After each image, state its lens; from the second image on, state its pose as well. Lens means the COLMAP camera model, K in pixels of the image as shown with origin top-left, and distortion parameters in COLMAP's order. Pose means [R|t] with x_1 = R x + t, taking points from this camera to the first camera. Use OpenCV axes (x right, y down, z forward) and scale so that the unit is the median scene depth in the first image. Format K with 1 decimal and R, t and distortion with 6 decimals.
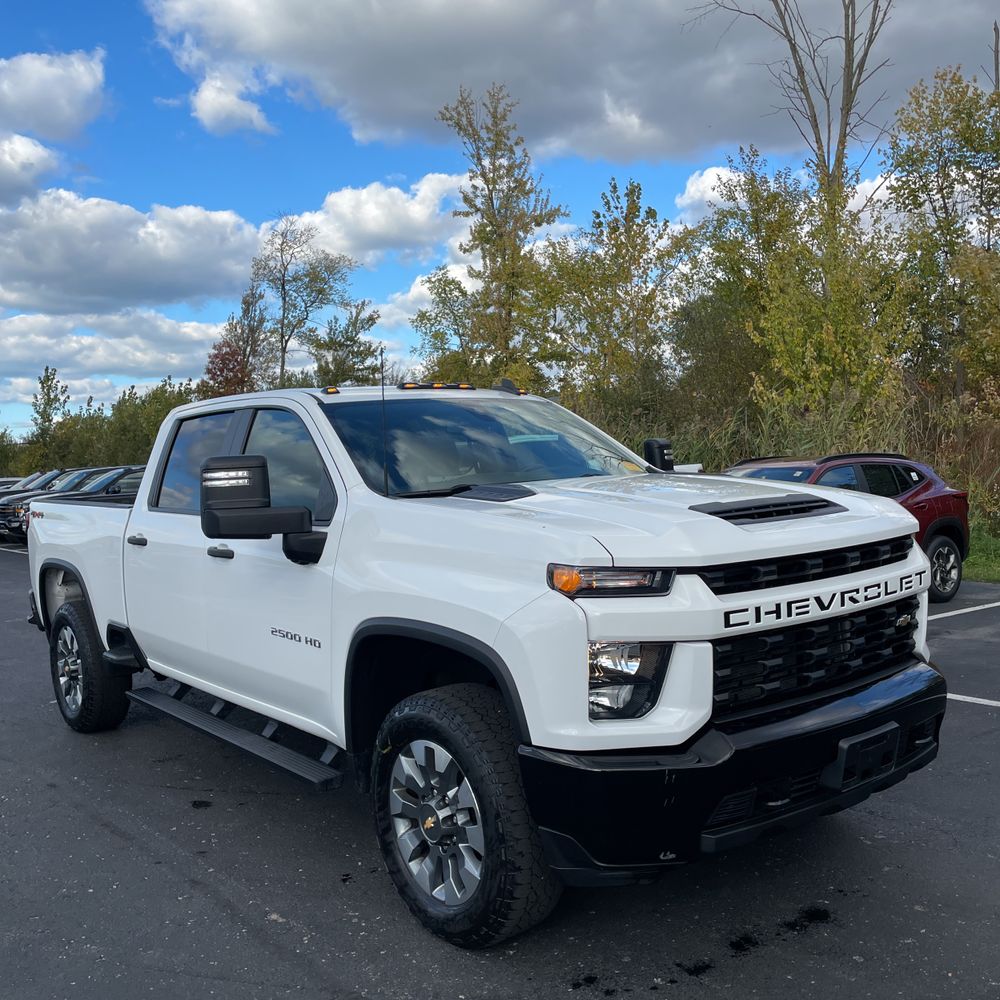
lens RADIAL K [[1022.8, 0, 503.5], [0, 1022.8, 516.6], [0, 0, 1]] dist [0.023462, 0.000000]
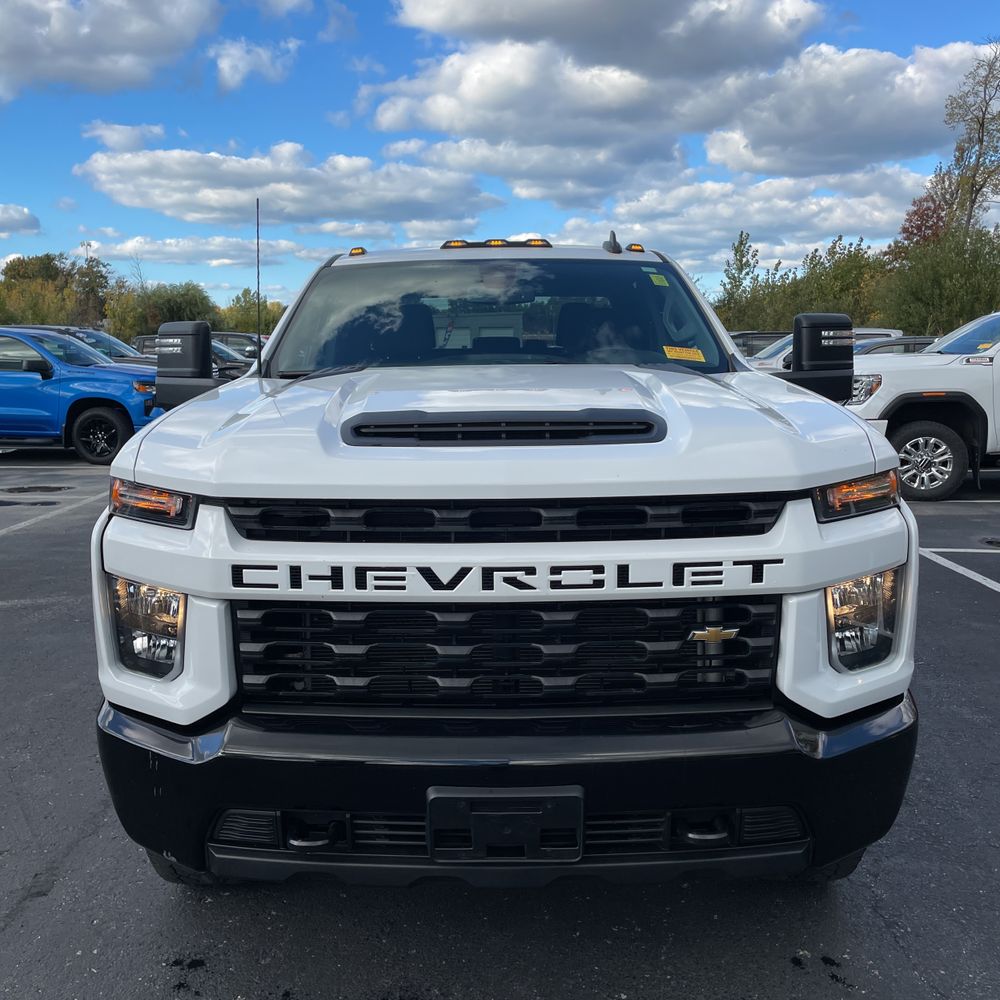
lens RADIAL K [[1022.8, 0, 473.5], [0, 1022.8, 515.1], [0, 0, 1]] dist [0.023462, 0.000000]
pose [[0.773711, 0.144396, -0.616864, 0.726625], [-0.064681, 0.986596, 0.149816, -0.054509], [0.630228, -0.076015, 0.772680, 0.517864]]
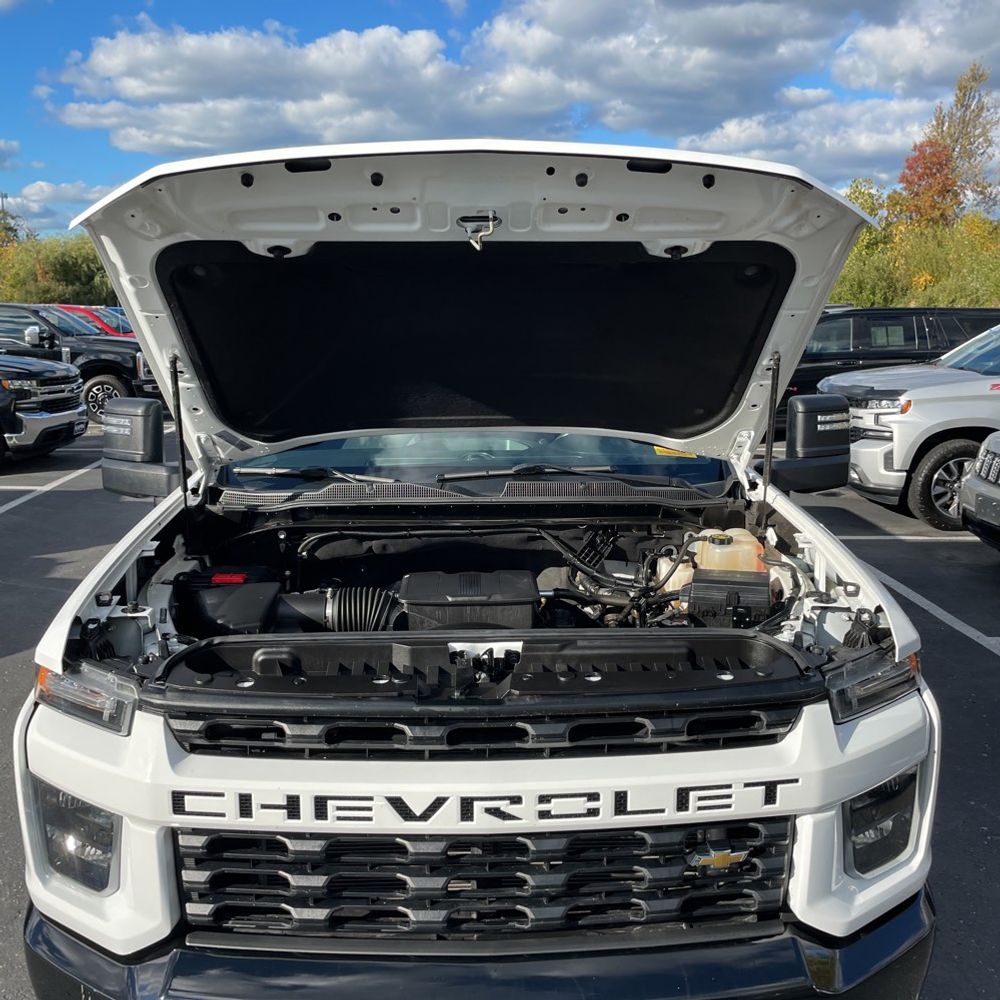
lens RADIAL K [[1022.8, 0, 487.1], [0, 1022.8, 503.8], [0, 0, 1]] dist [0.023462, 0.000000]
pose [[0.797531, 0.160171, -0.581627, 0.651768], [-0.072985, 0.982646, 0.170527, -0.182915], [0.598847, -0.093550, 0.795380, 0.592078]]
